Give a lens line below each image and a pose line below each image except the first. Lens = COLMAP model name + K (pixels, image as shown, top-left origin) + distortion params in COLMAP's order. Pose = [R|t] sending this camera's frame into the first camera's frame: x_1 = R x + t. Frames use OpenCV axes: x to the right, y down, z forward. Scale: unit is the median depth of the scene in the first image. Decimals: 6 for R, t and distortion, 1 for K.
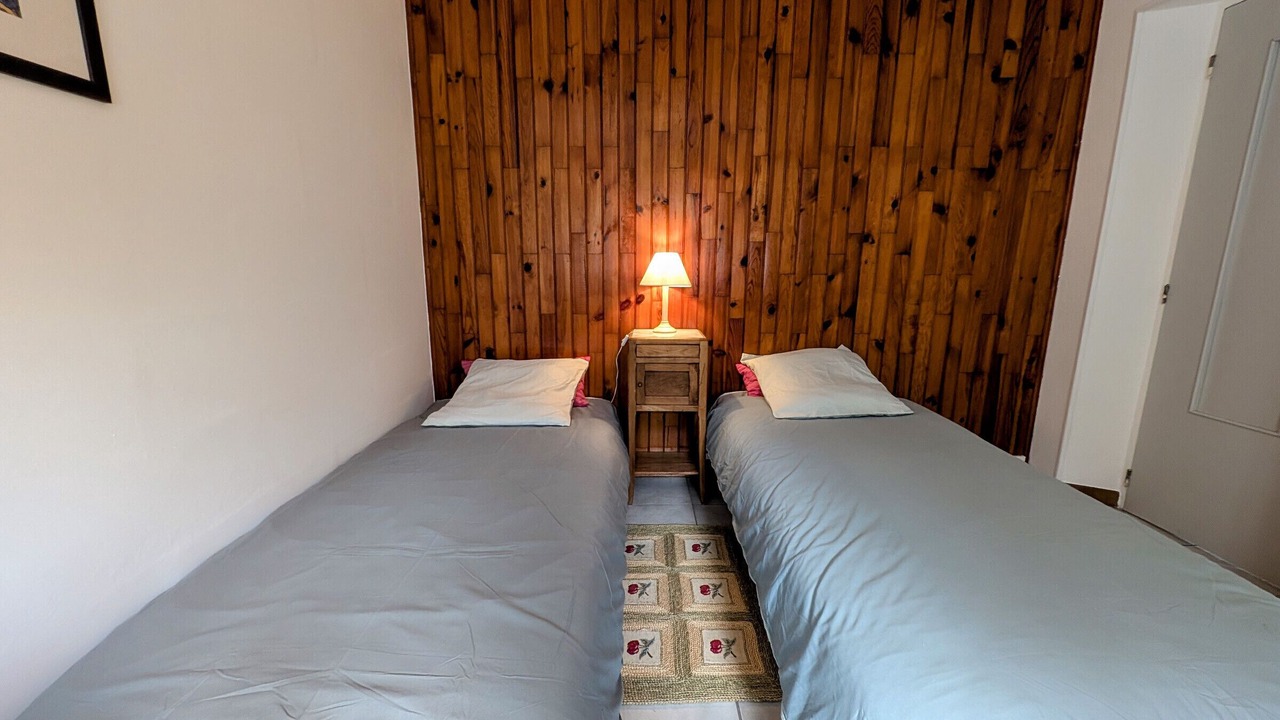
lens RADIAL K [[504.5, 0, 640.5], [0, 504.5, 359.5], [0, 0, 1]] dist [0.003677, -0.000626]
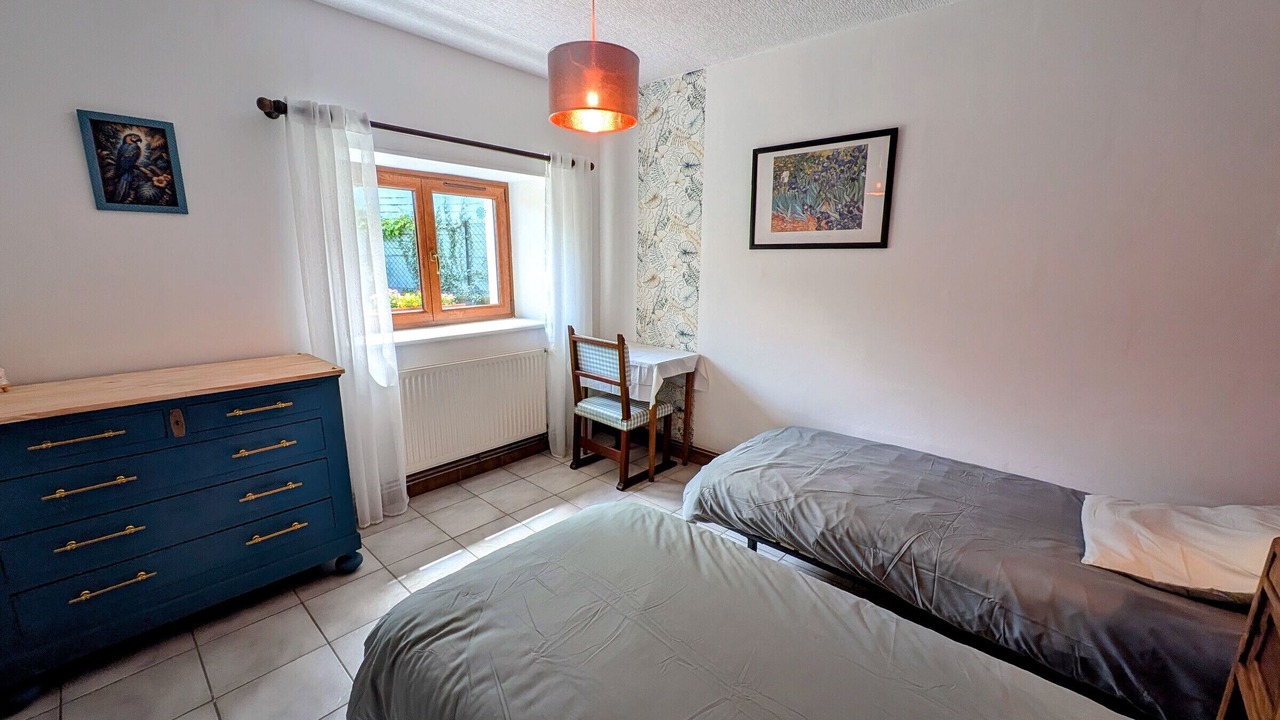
lens RADIAL K [[504.5, 0, 636.6], [0, 504.5, 358.6], [0, 0, 1]] dist [0.003677, -0.000626]
pose [[-0.679177, 0.135971, -0.721270, 0.684215], [-0.157597, 0.932755, 0.324239, -0.246415], [0.716855, 0.333886, -0.612078, 0.738969]]
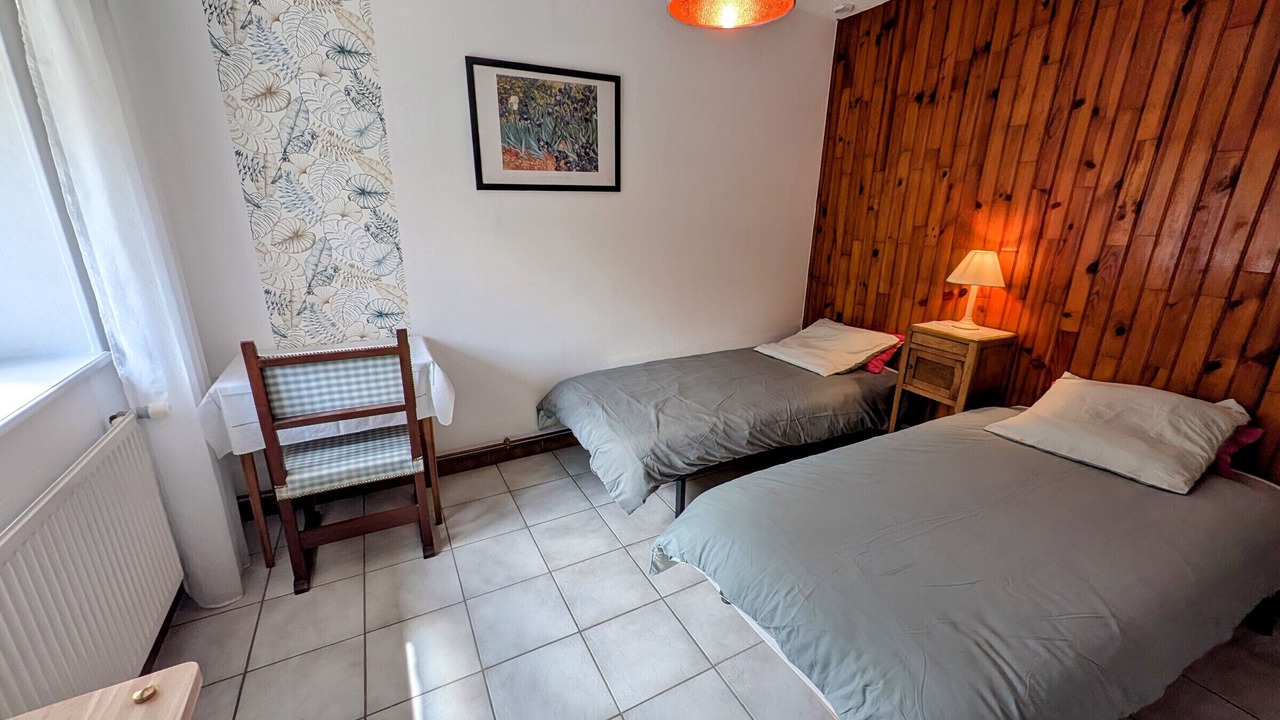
lens RADIAL K [[504.5, 0, 640.4], [0, 504.5, 359.1], [0, 0, 1]] dist [0.003677, -0.000626]
pose [[0.458715, 0.263502, -0.848615, 0.642451], [-0.182585, 0.962592, 0.200197, -0.078870], [0.869622, 0.063111, 0.489667, -0.080876]]
